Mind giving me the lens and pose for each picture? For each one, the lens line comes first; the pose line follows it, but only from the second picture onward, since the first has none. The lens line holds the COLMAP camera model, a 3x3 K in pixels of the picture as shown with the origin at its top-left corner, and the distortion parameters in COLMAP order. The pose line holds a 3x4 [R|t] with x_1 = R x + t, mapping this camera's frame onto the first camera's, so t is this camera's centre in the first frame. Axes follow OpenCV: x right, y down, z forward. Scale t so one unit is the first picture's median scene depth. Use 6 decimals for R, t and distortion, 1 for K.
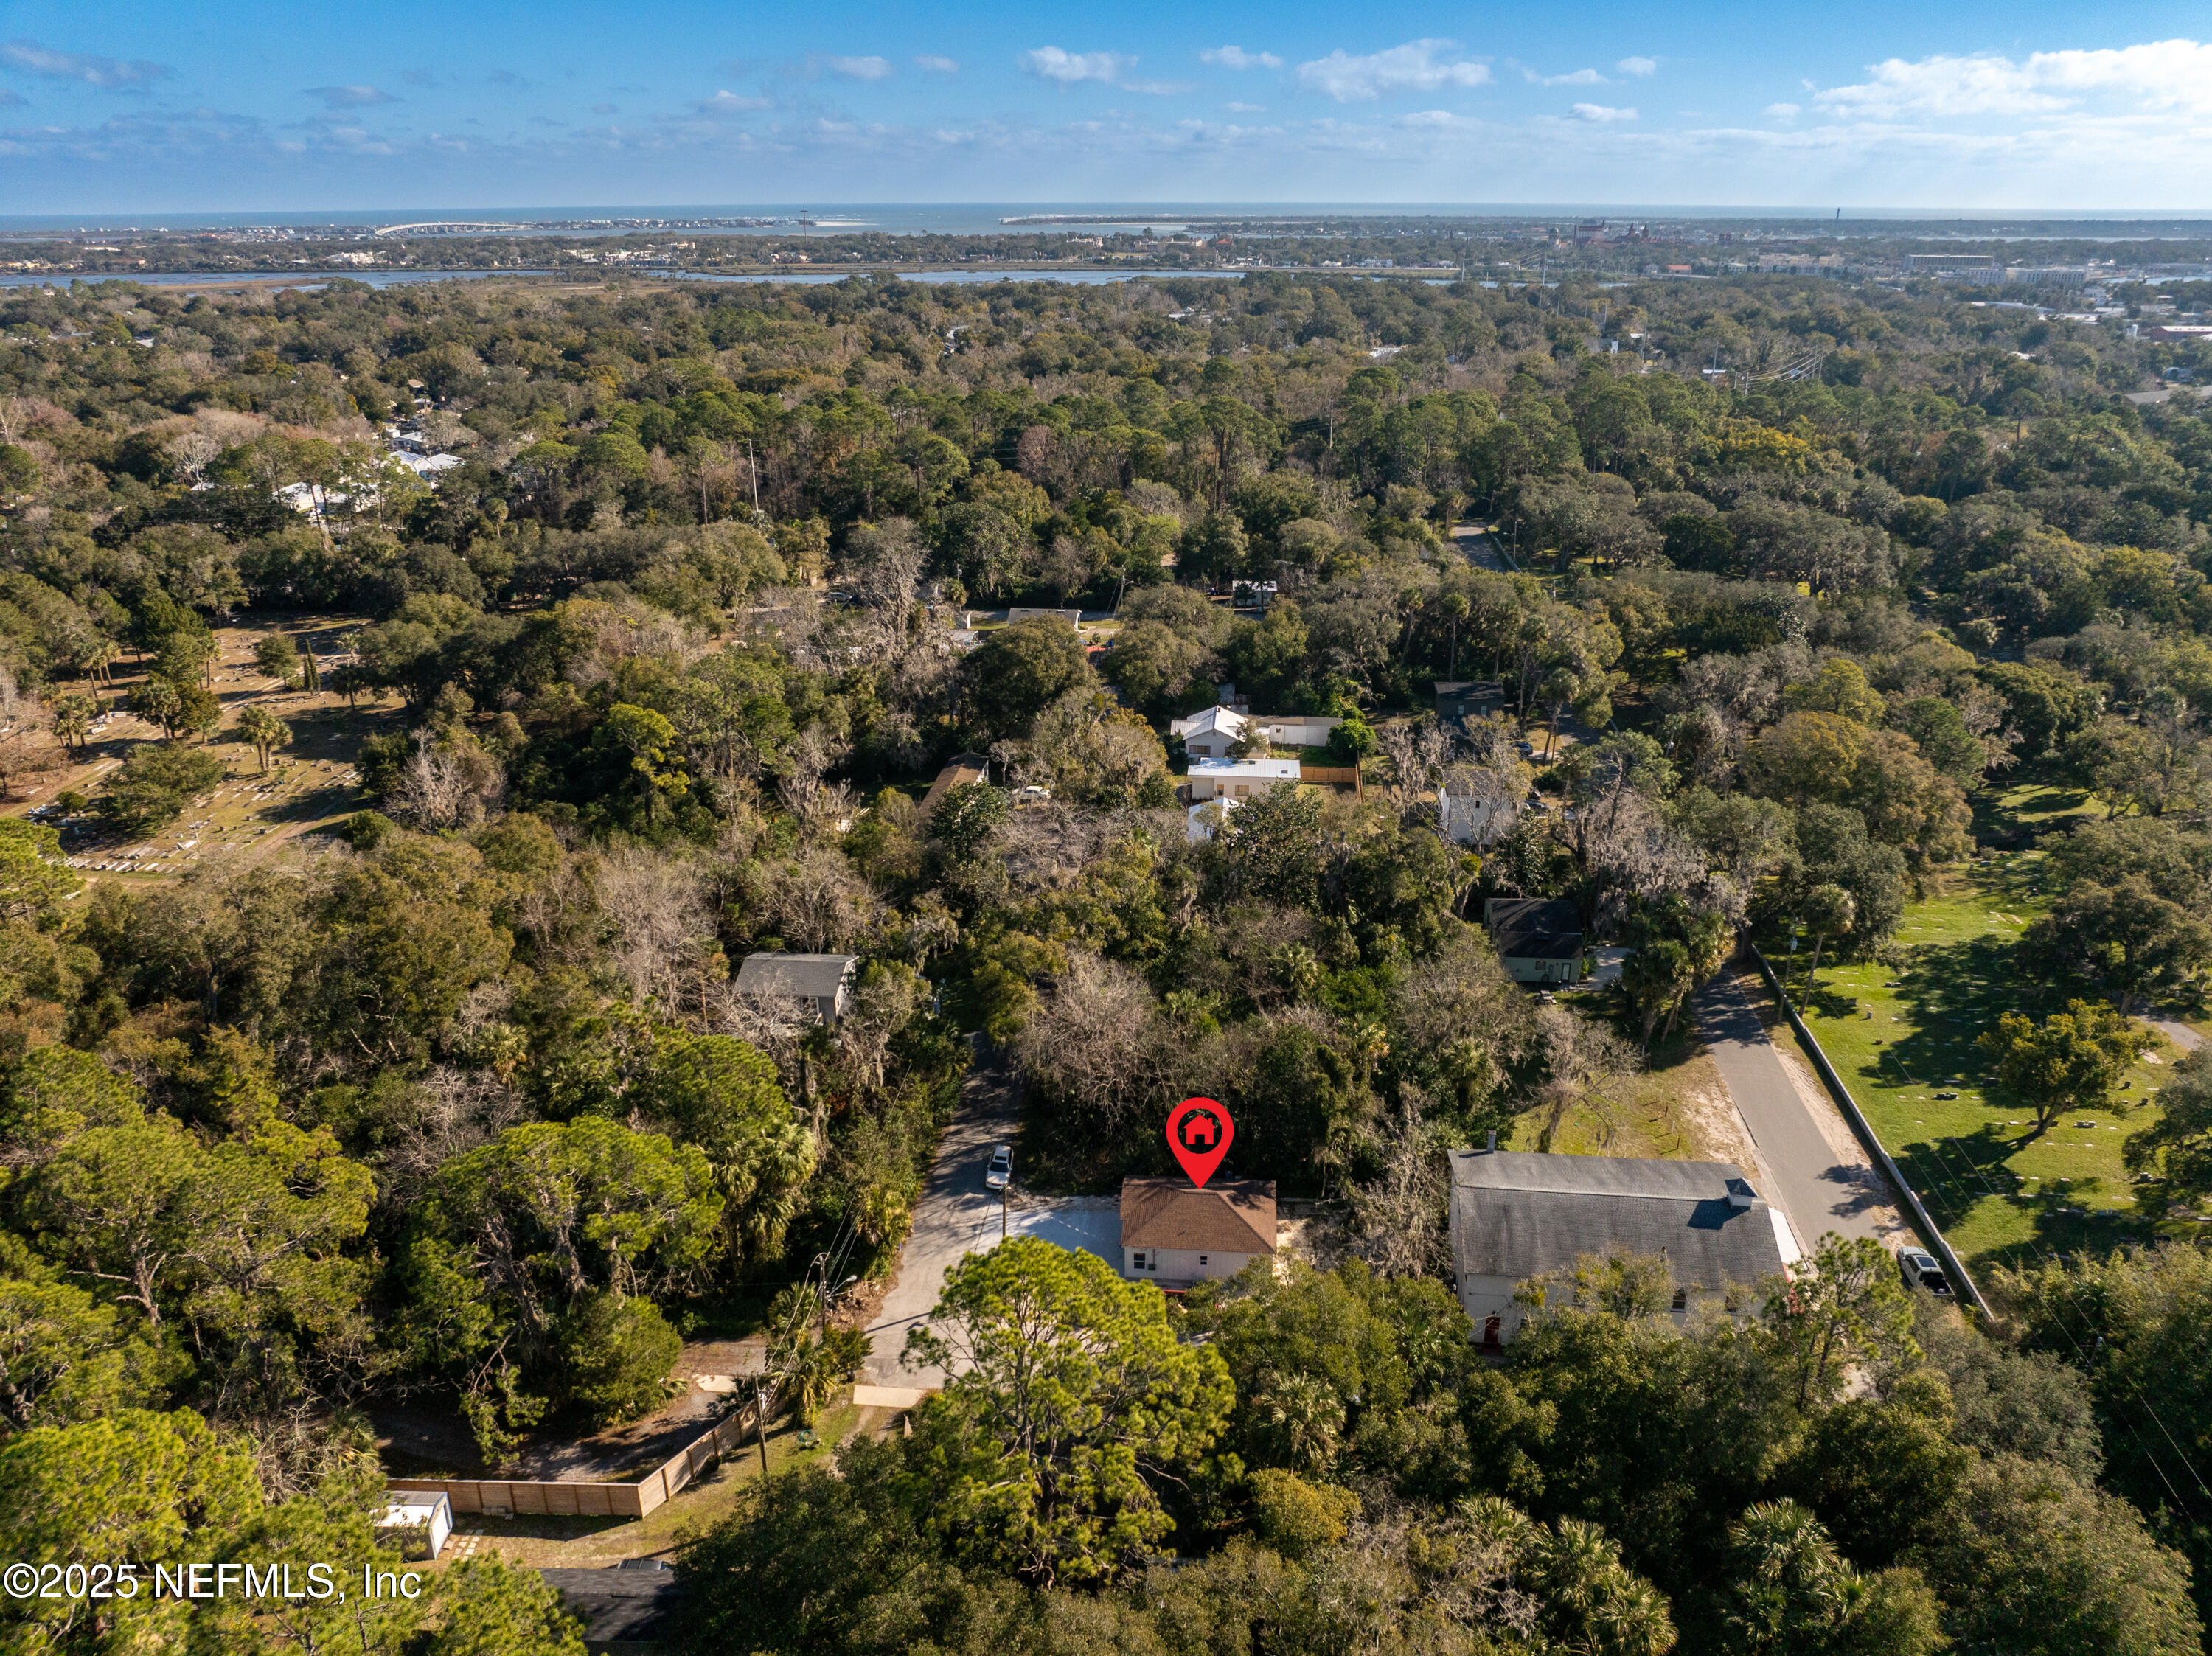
lens RADIAL K [[1558.4, 0, 1122.7], [0, 1558.4, 827.8], [0, 0, 1]] dist [-0.042557, 0.011561]
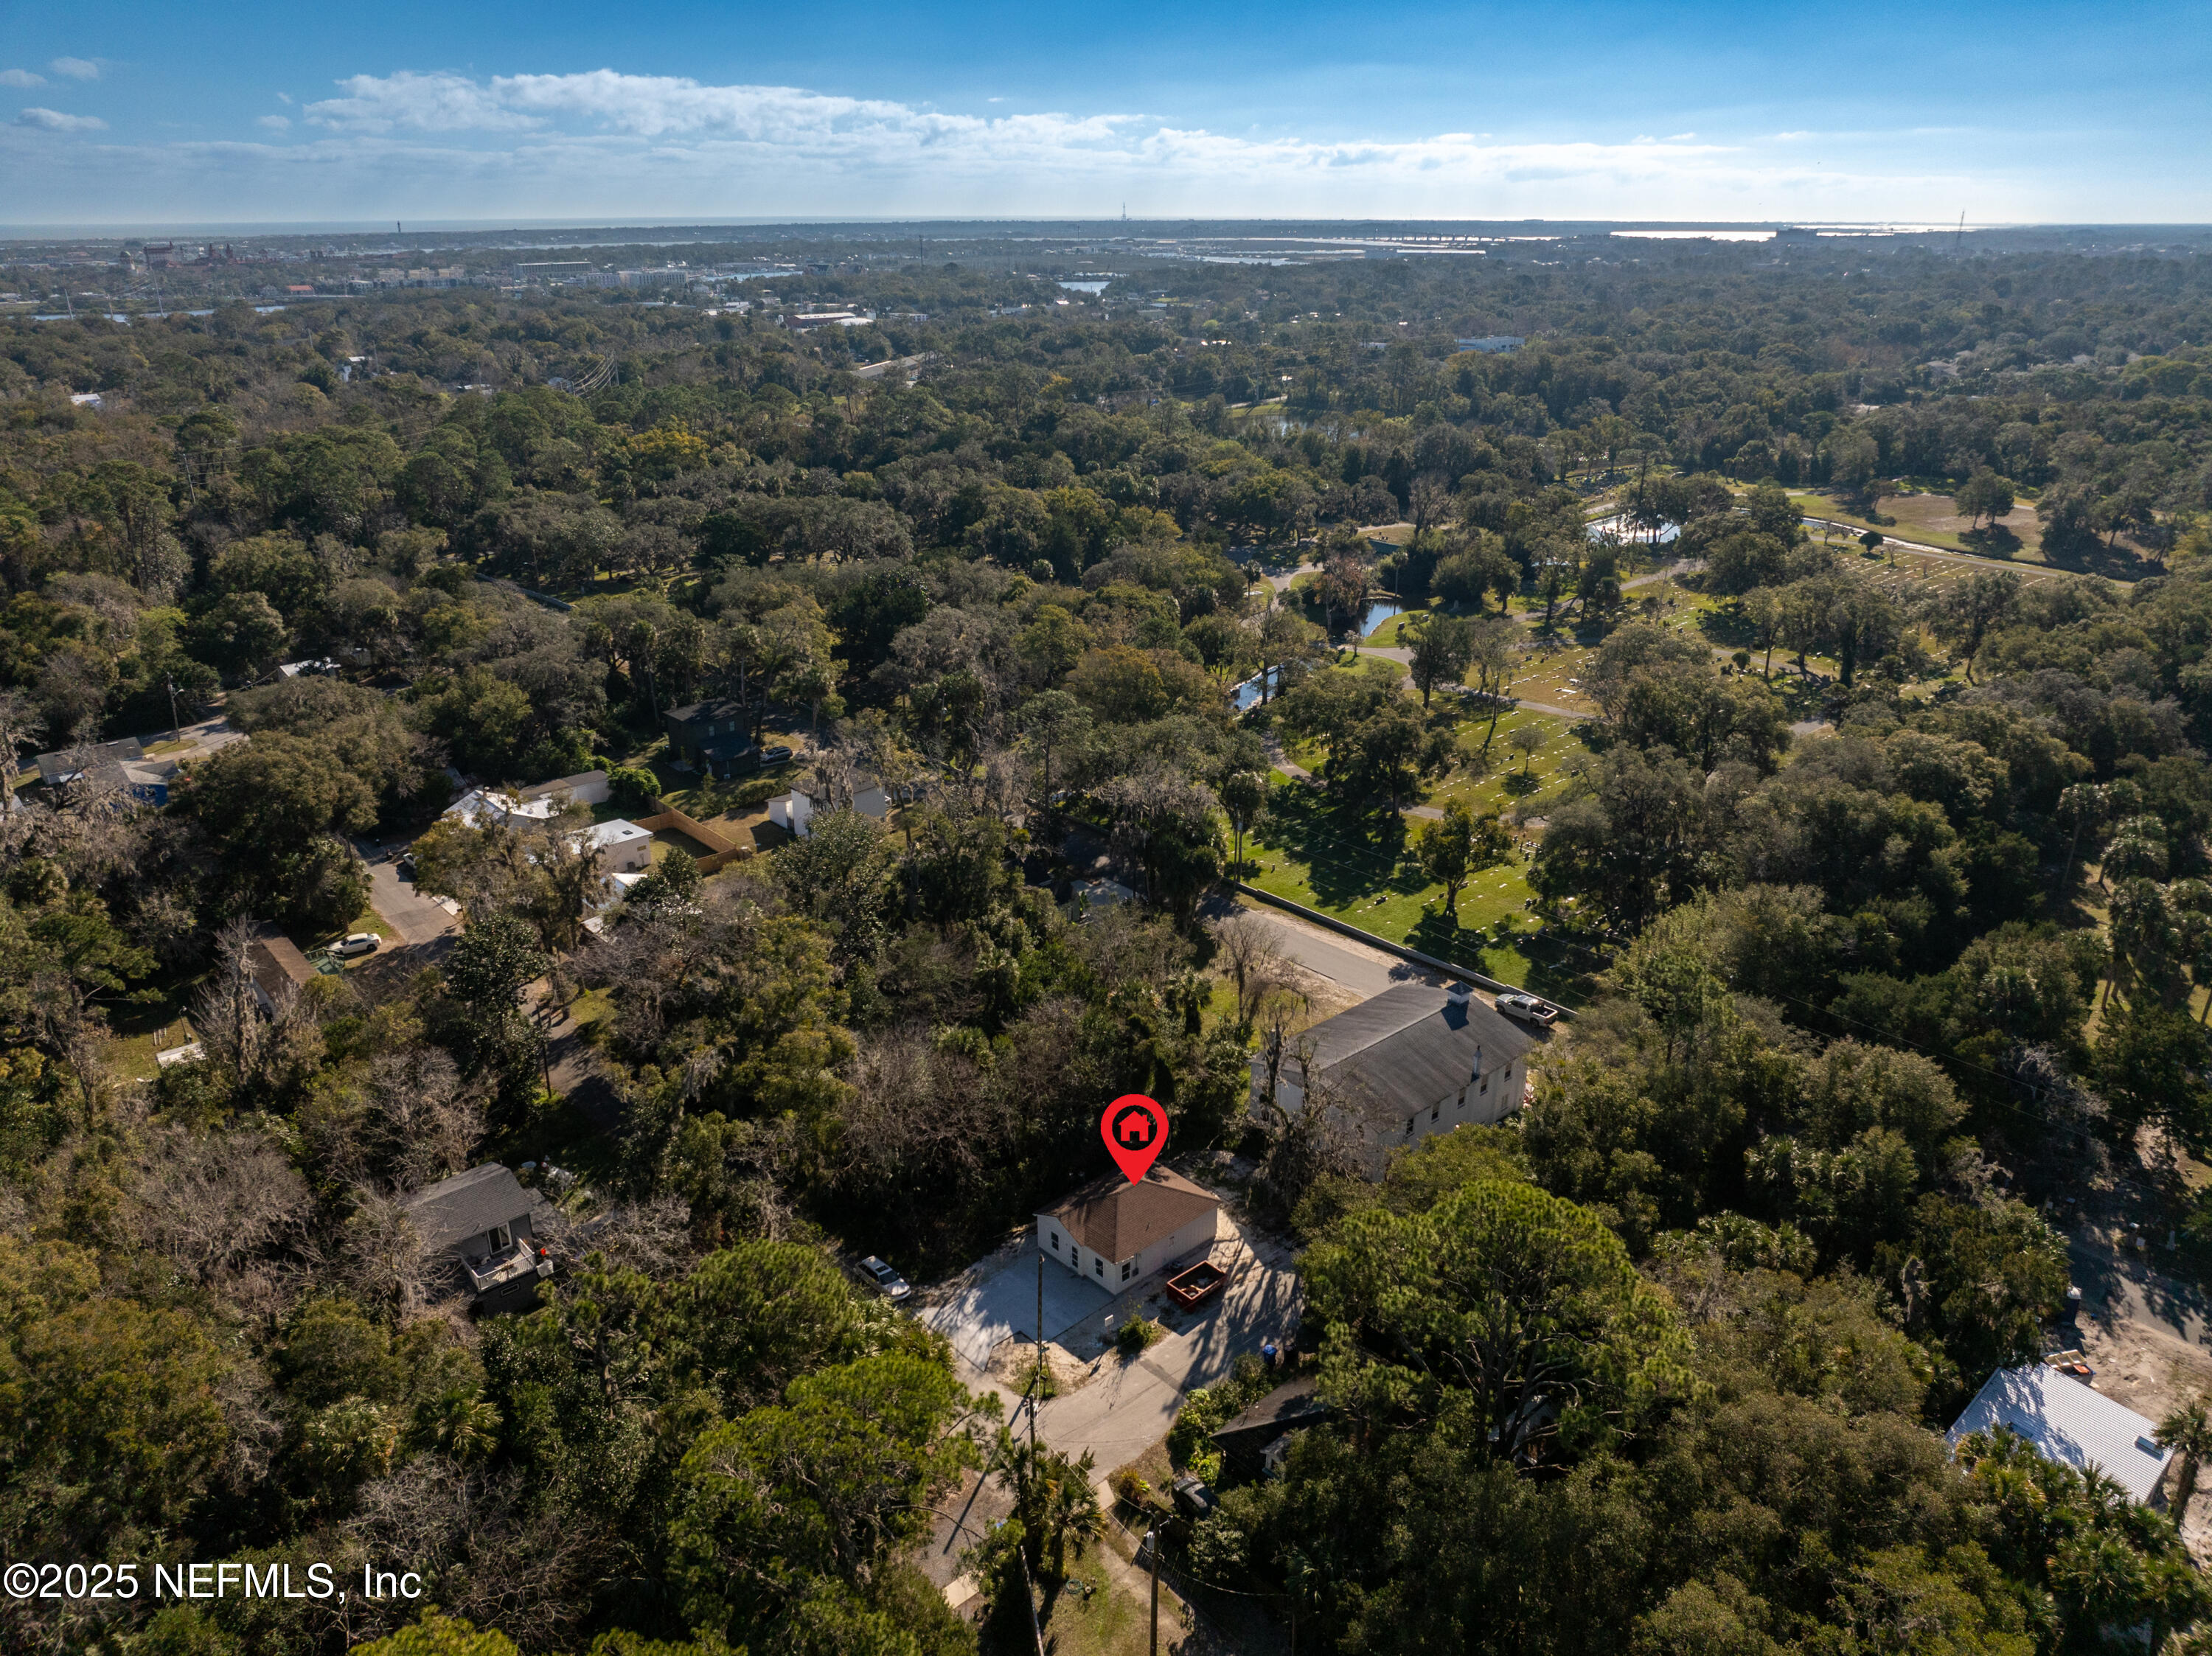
lens RADIAL K [[1558.4, 0, 1115.9], [0, 1558.4, 823.6], [0, 0, 1]] dist [-0.042557, 0.011561]
pose [[0.673306, -0.269503, 0.688497, -0.394847], [0.276539, 0.955408, 0.103544, -0.066327], [-0.685701, 0.120679, 0.717810, 0.165799]]
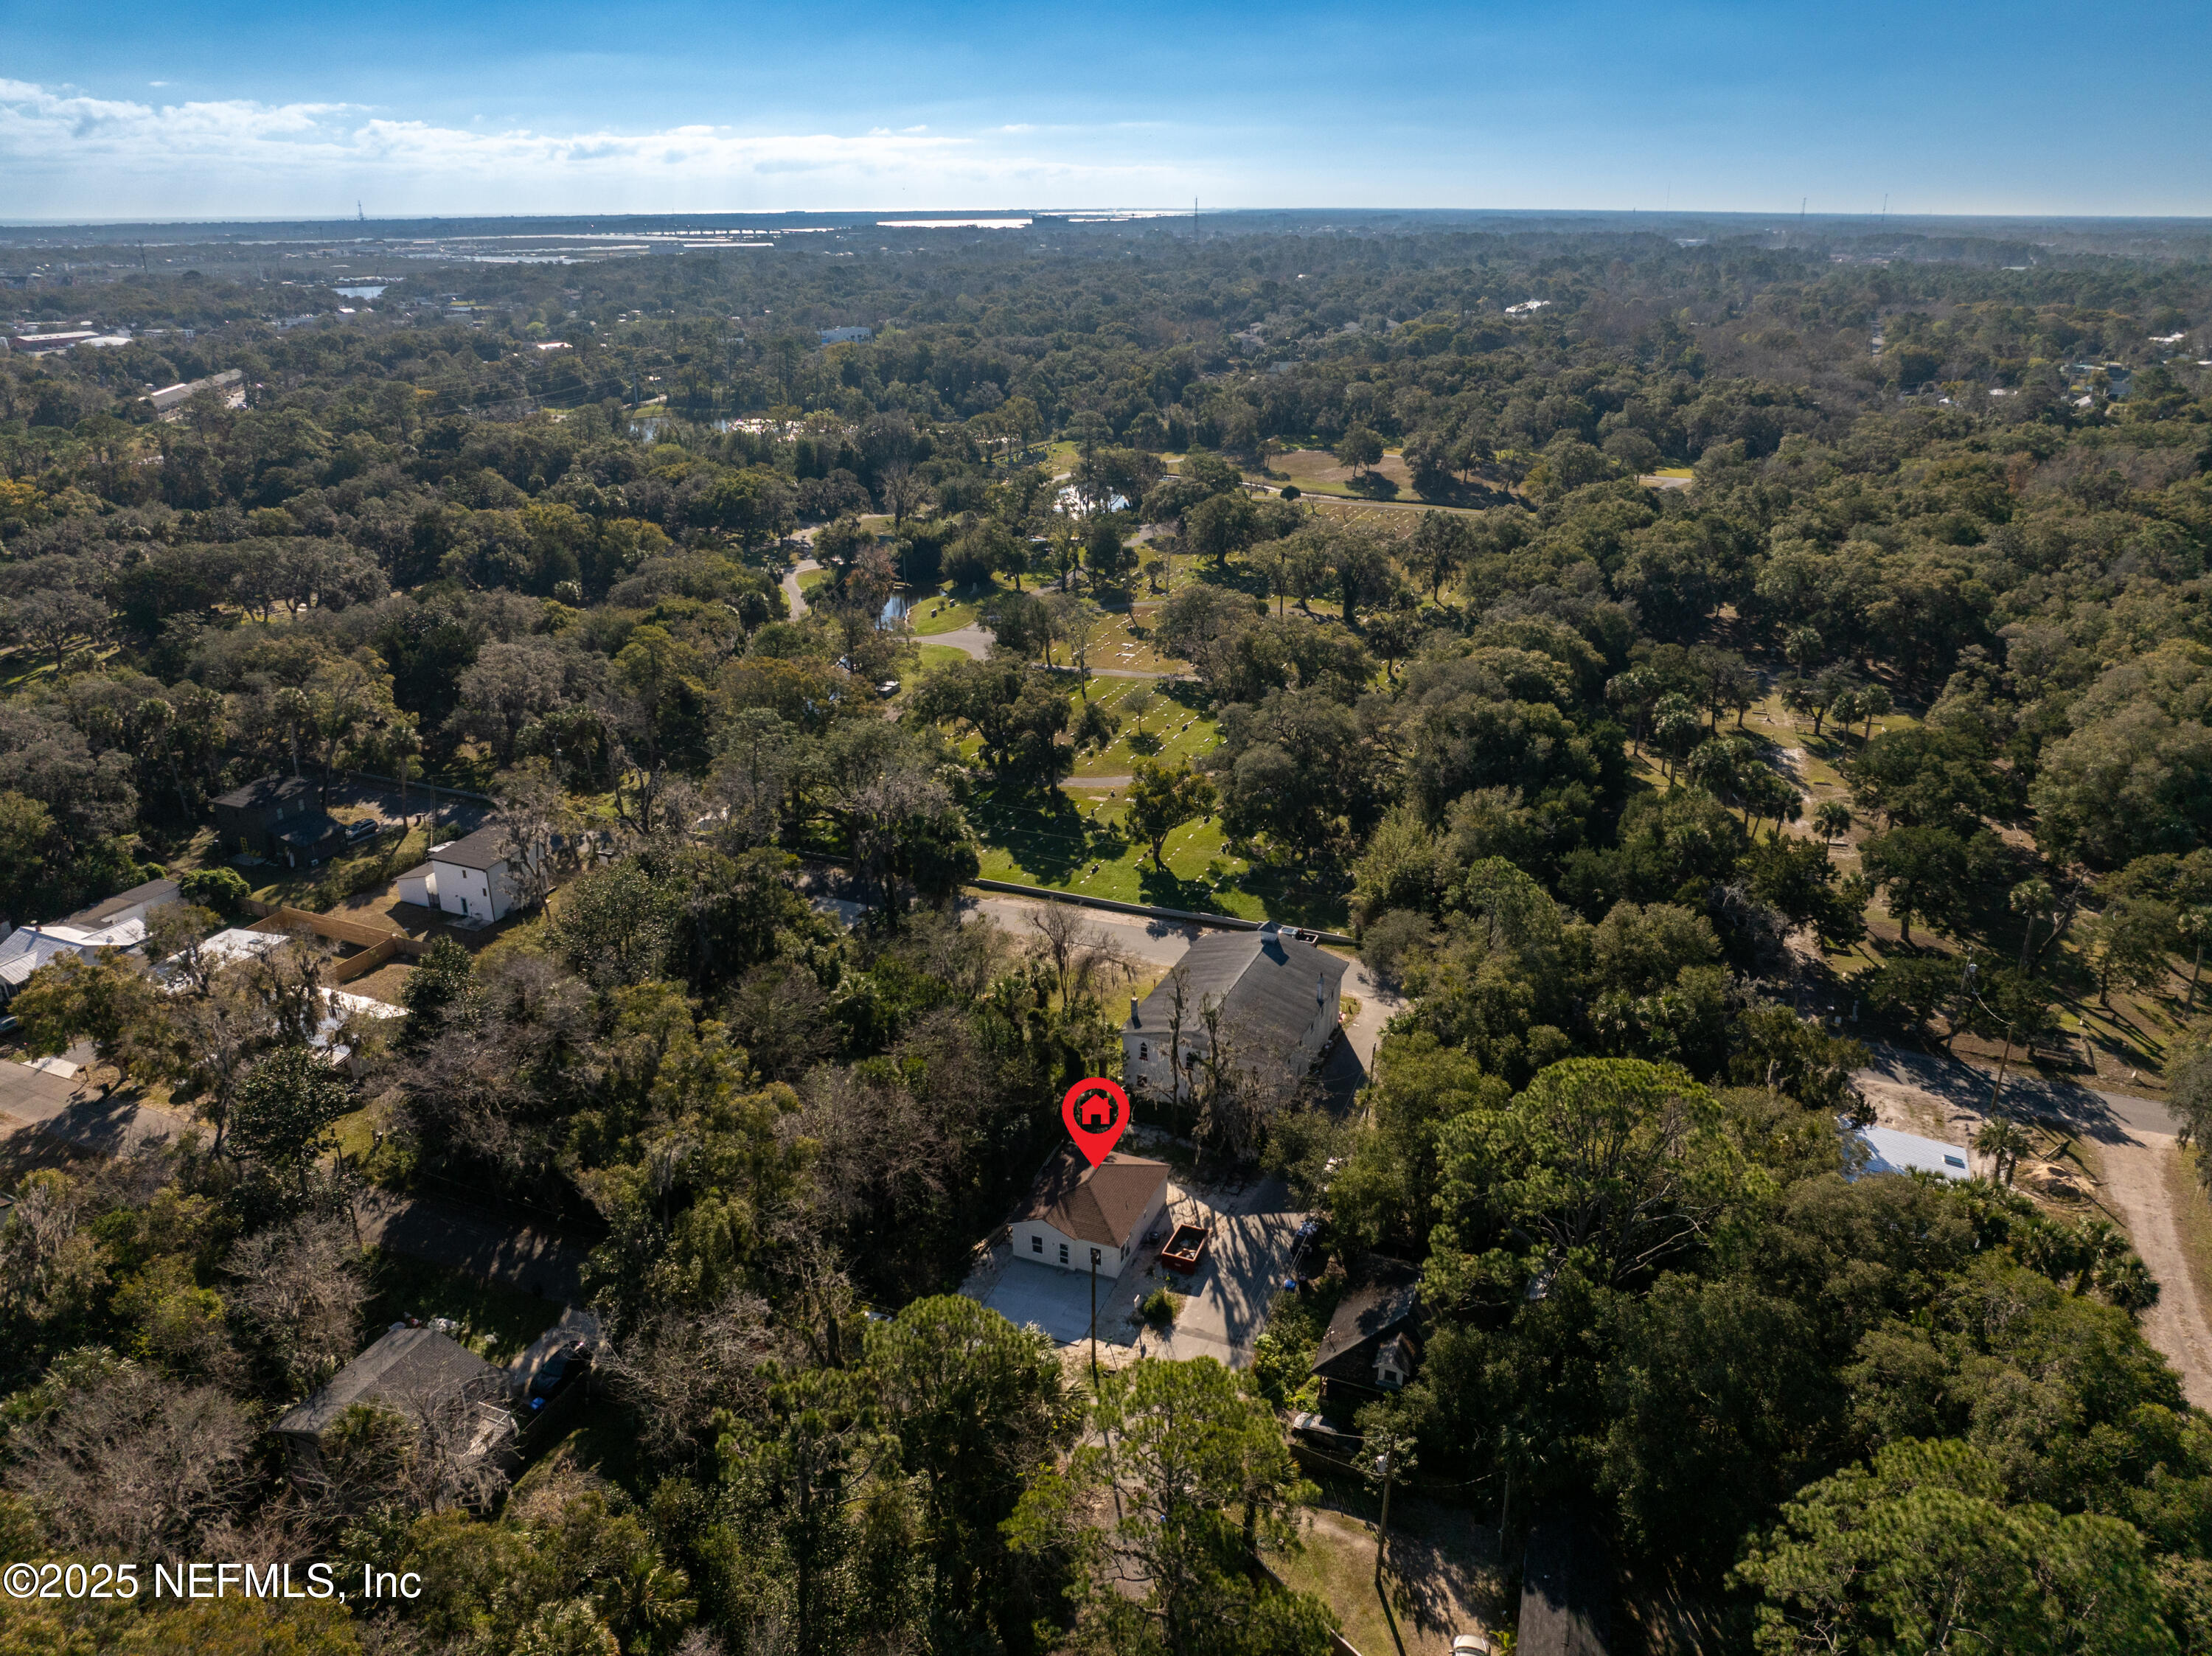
lens RADIAL K [[1558.4, 0, 1117.4], [0, 1558.4, 830.6], [0, 0, 1]] dist [-0.042557, 0.011561]
pose [[0.294222, -0.355927, 0.886989, -0.515827], [0.358235, 0.901478, 0.242911, -0.140743], [-0.886059, 0.246281, 0.392740, 0.352653]]
